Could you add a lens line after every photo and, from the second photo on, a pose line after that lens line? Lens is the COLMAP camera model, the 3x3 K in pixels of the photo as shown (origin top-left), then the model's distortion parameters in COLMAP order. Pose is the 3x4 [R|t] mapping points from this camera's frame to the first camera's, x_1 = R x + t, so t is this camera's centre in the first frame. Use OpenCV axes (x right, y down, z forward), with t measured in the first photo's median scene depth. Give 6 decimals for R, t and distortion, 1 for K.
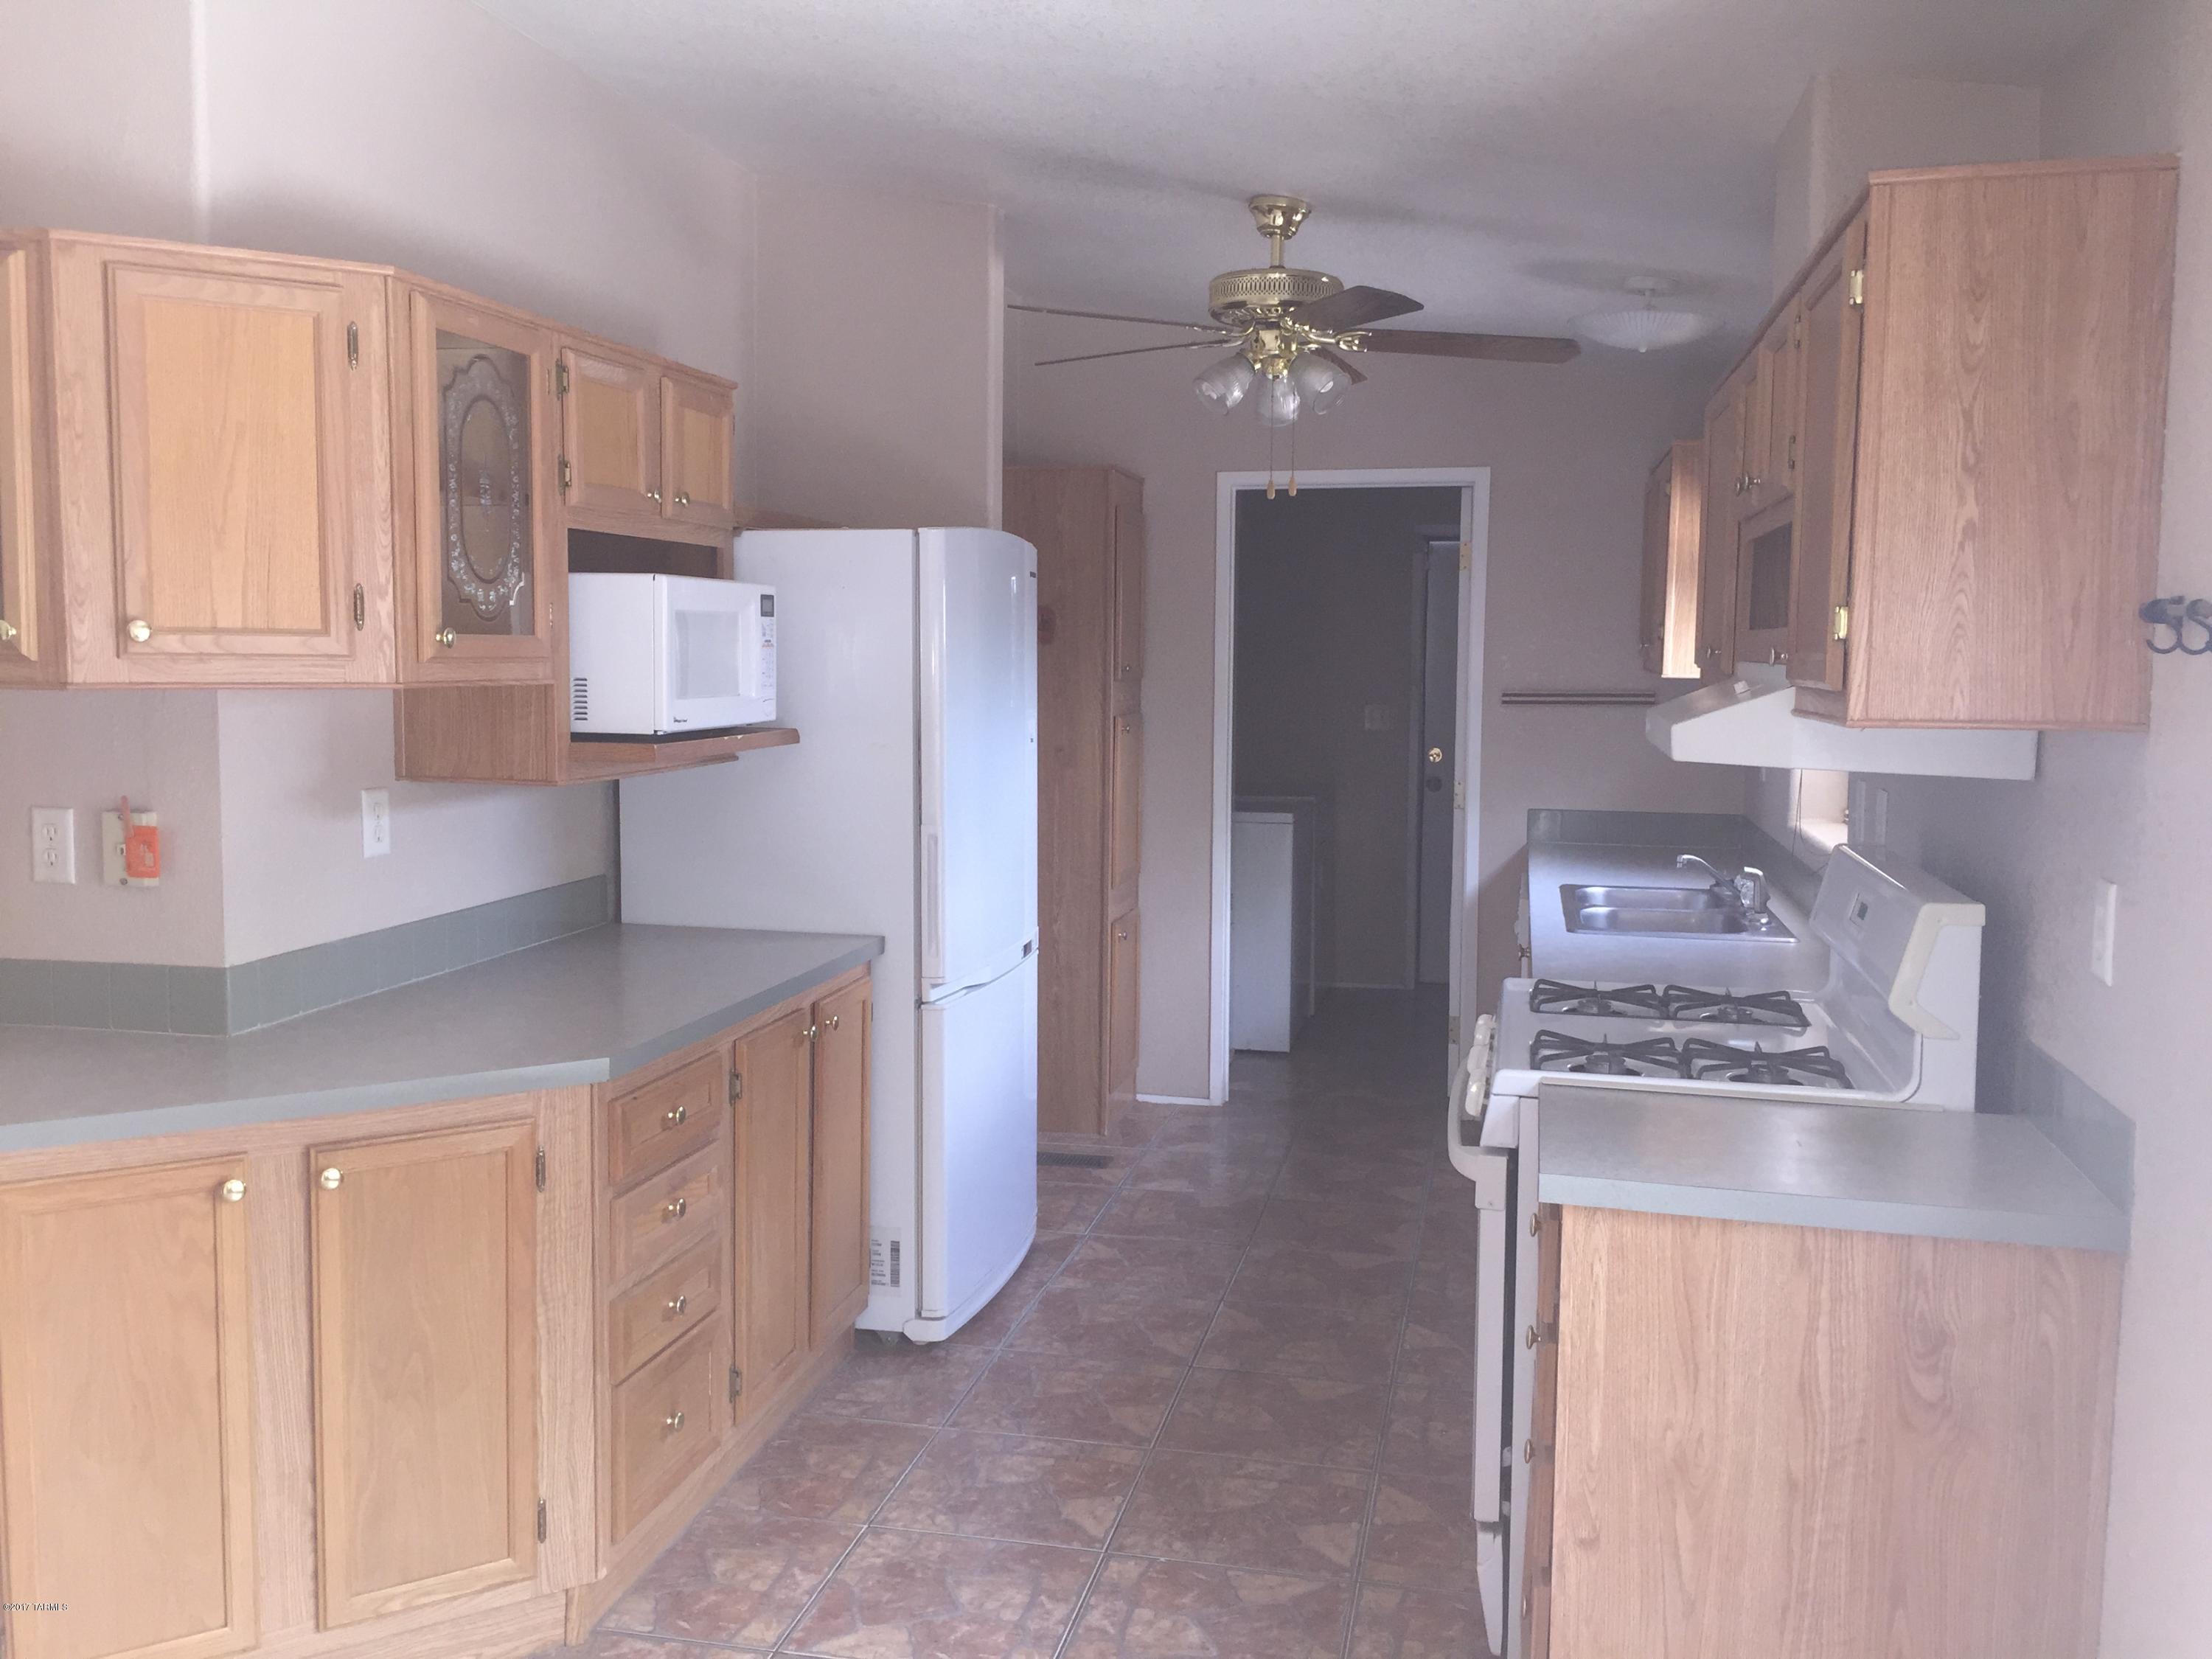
lens RADIAL K [[1921.7, 0, 1113.7], [0, 1921.7, 782.6], [0, 0, 1]] dist [0.077302, -0.116796]
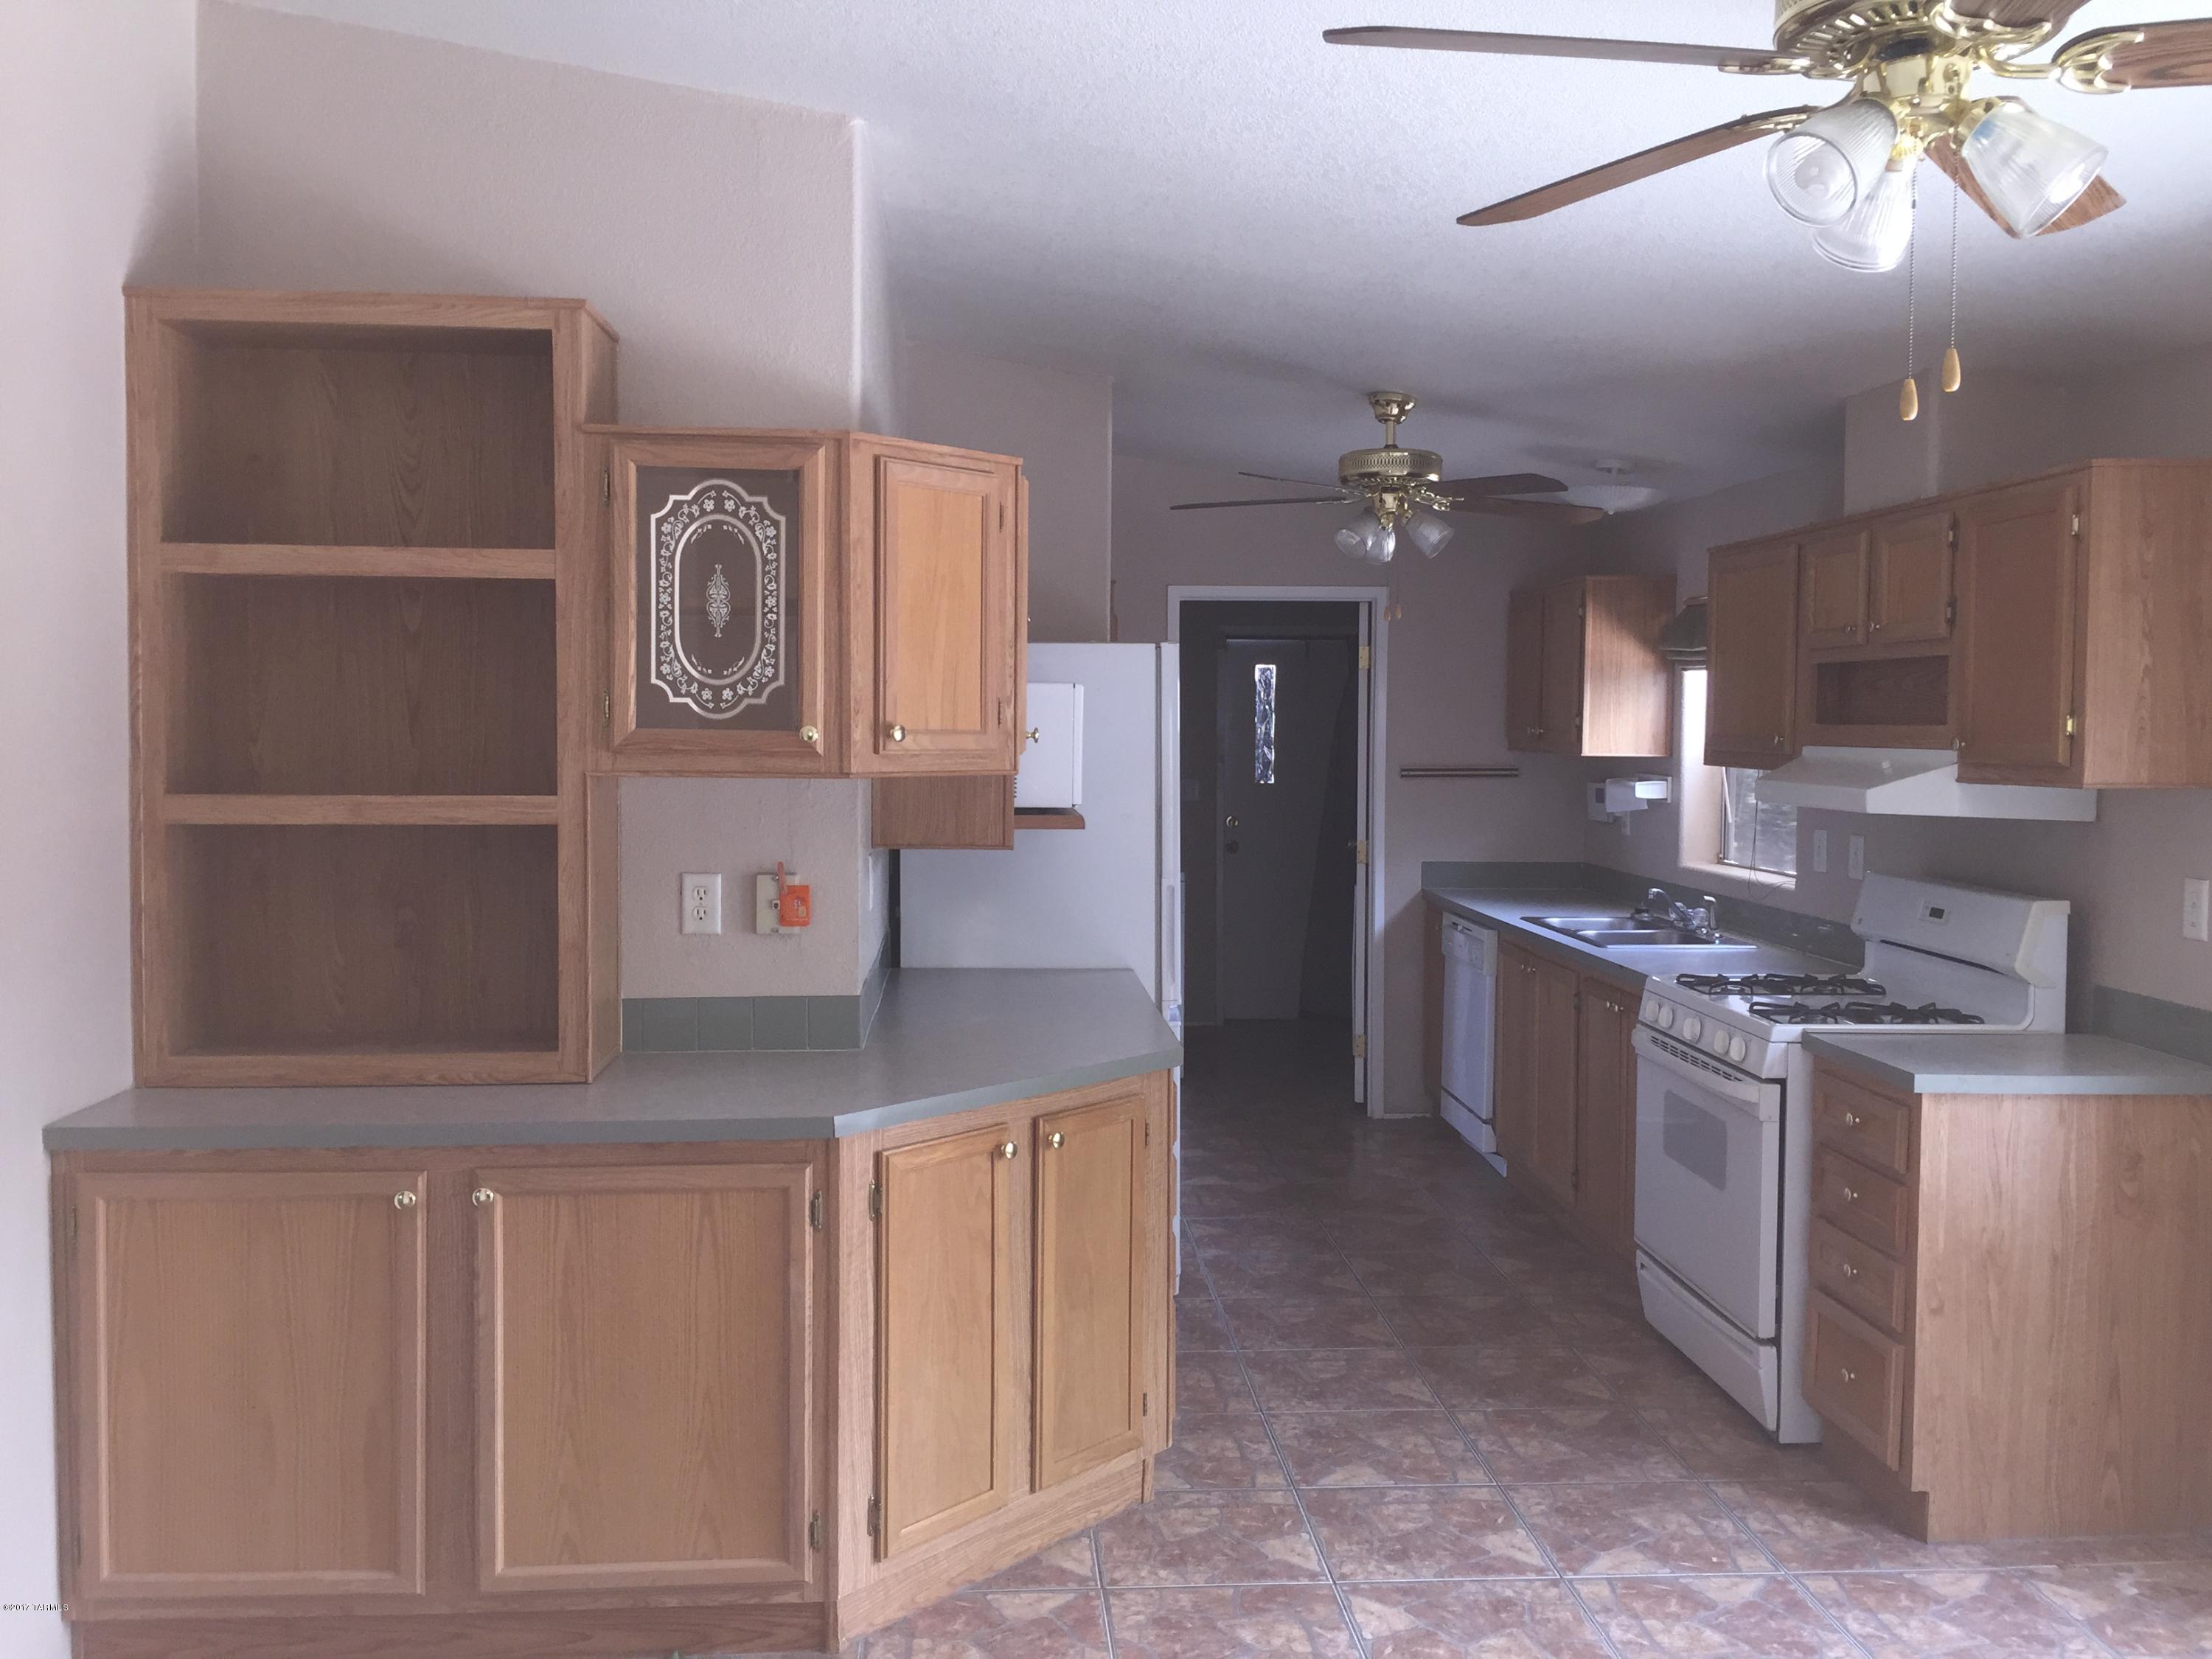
lens RADIAL K [[1921.7, 0, 1113.7], [0, 1921.7, 782.6], [0, 0, 1]] dist [0.077302, -0.116796]
pose [[0.958254, -0.011358, 0.285693, -0.704214], [0.022566, 0.999098, -0.035971, 0.005631], [-0.285027, 0.040916, 0.957646, -0.279648]]
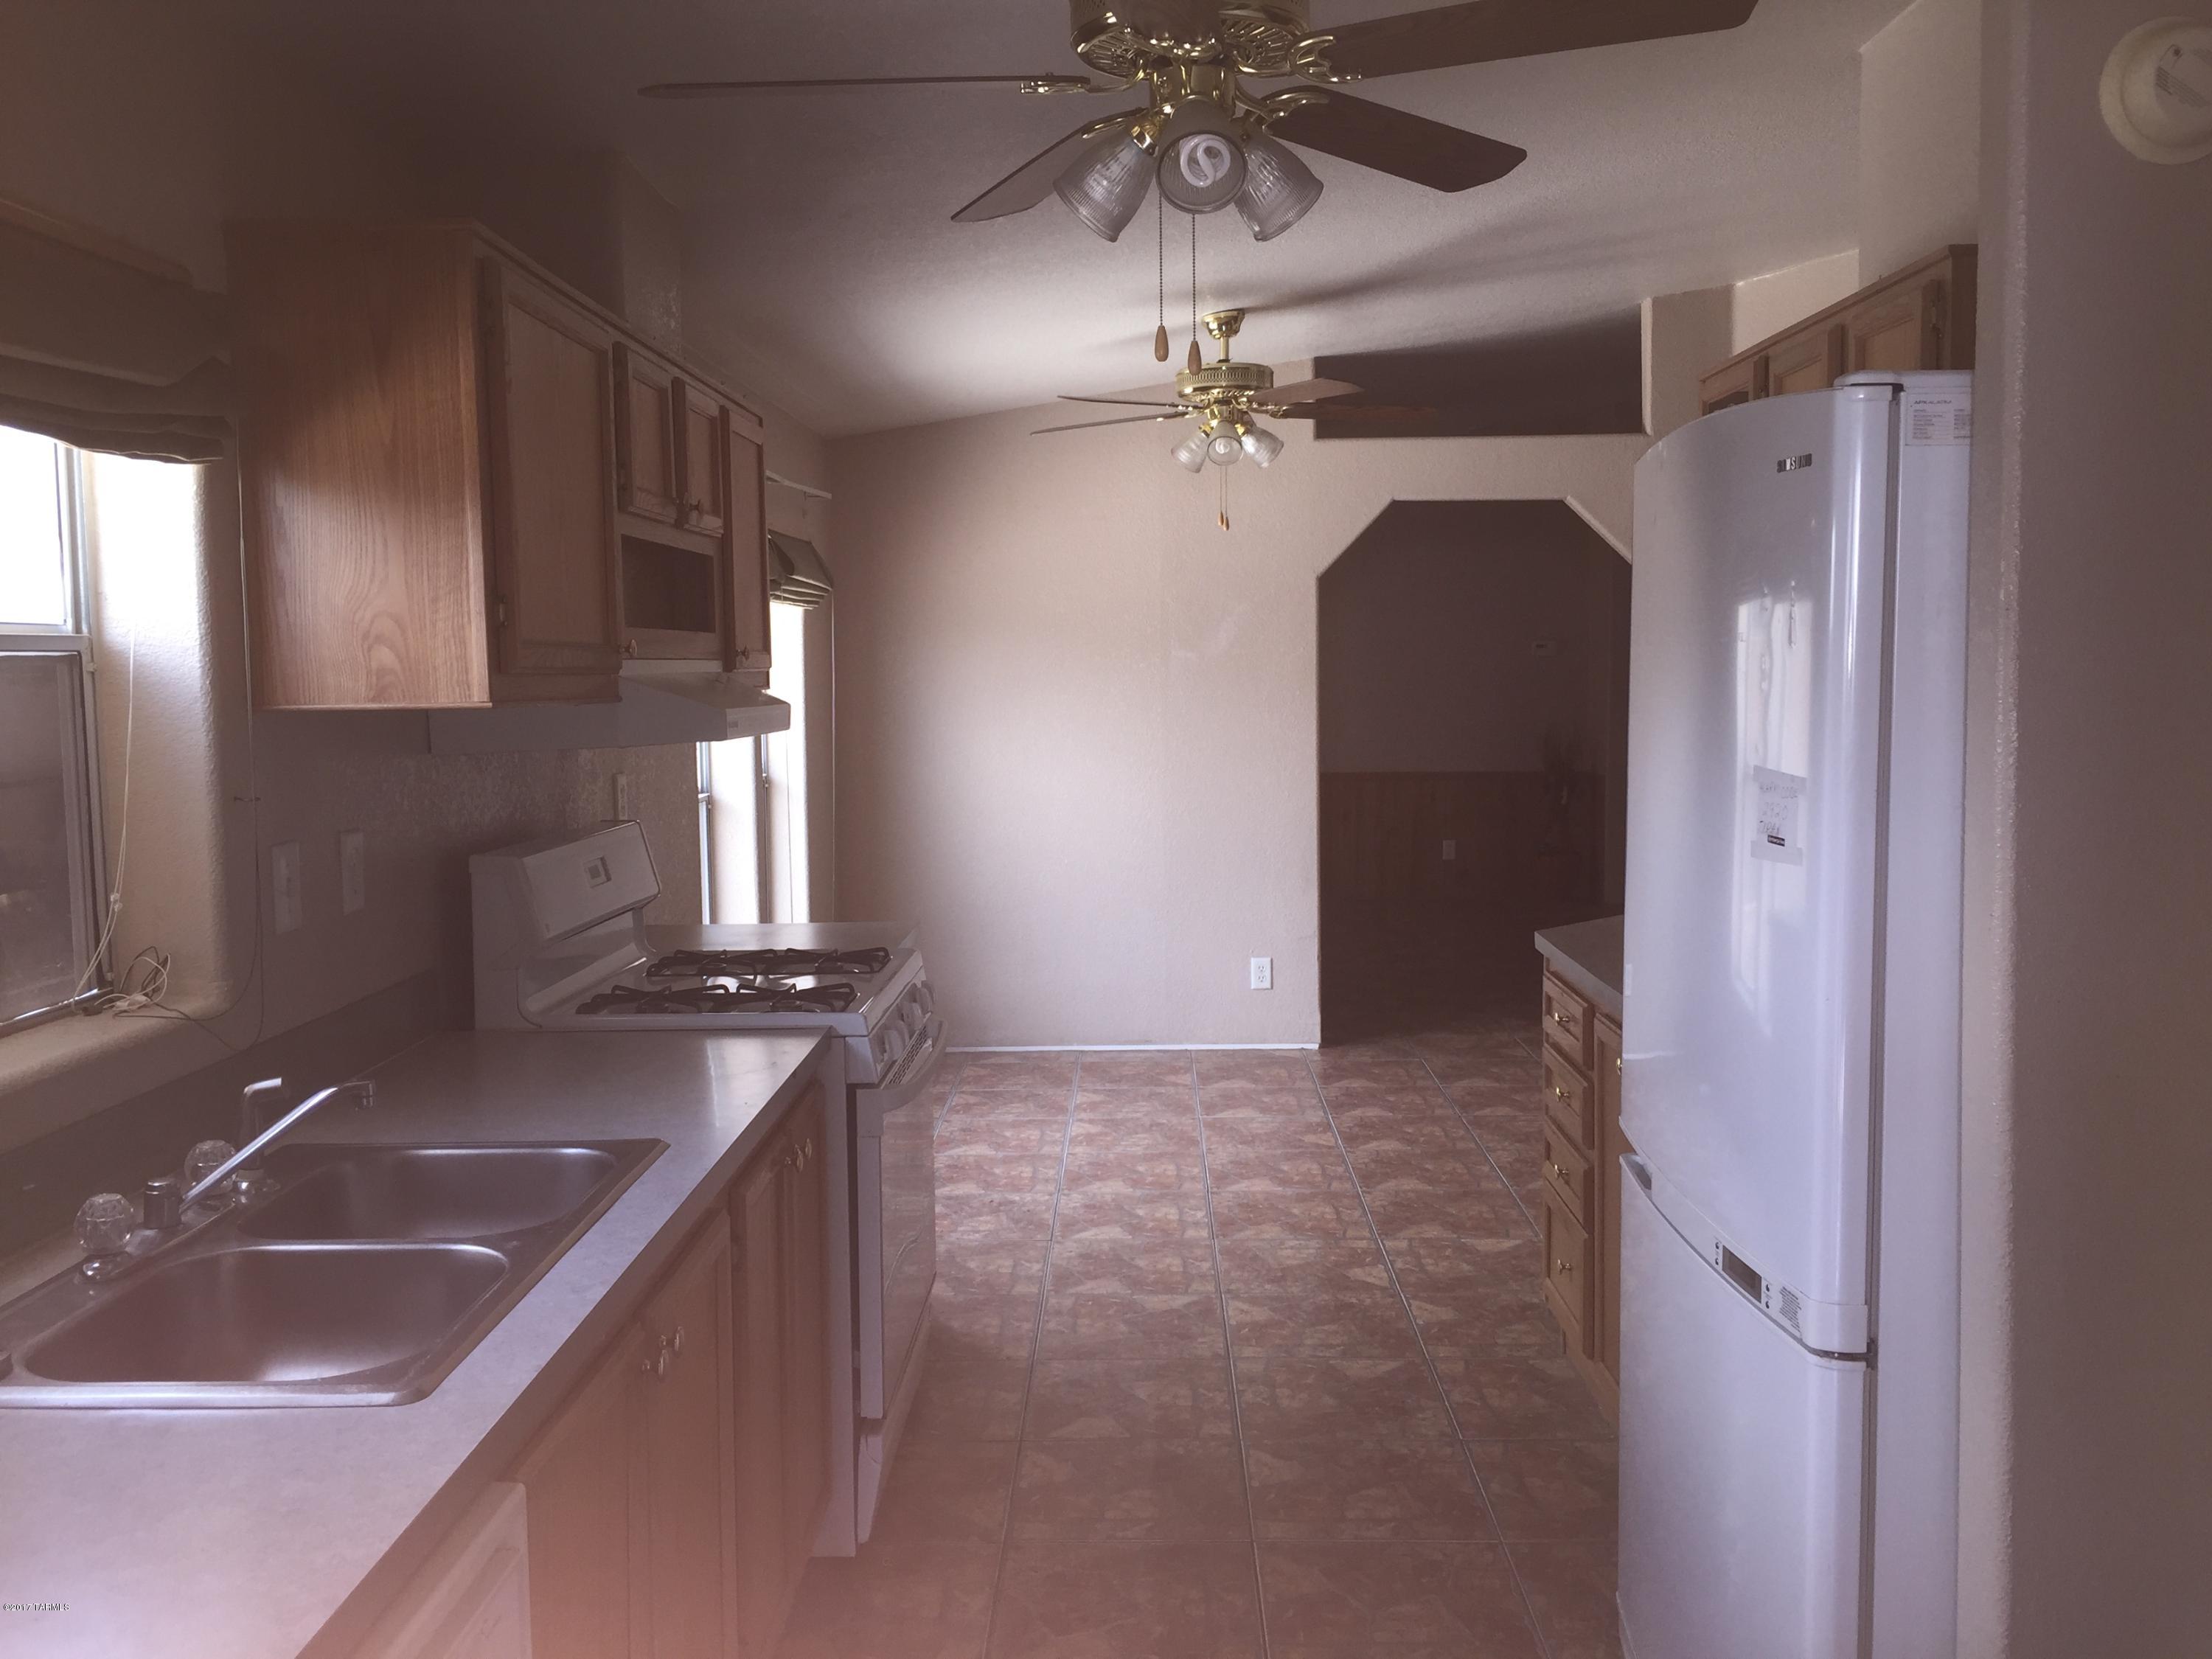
lens RADIAL K [[1921.7, 0, 1113.7], [0, 1921.7, 782.6], [0, 0, 1]] dist [0.077302, -0.116796]
pose [[-0.980426, 0.017517, -0.196108, 0.331040], [-0.009391, 0.990740, 0.135445, -0.161332], [0.196665, 0.134635, -0.971183, 2.372397]]
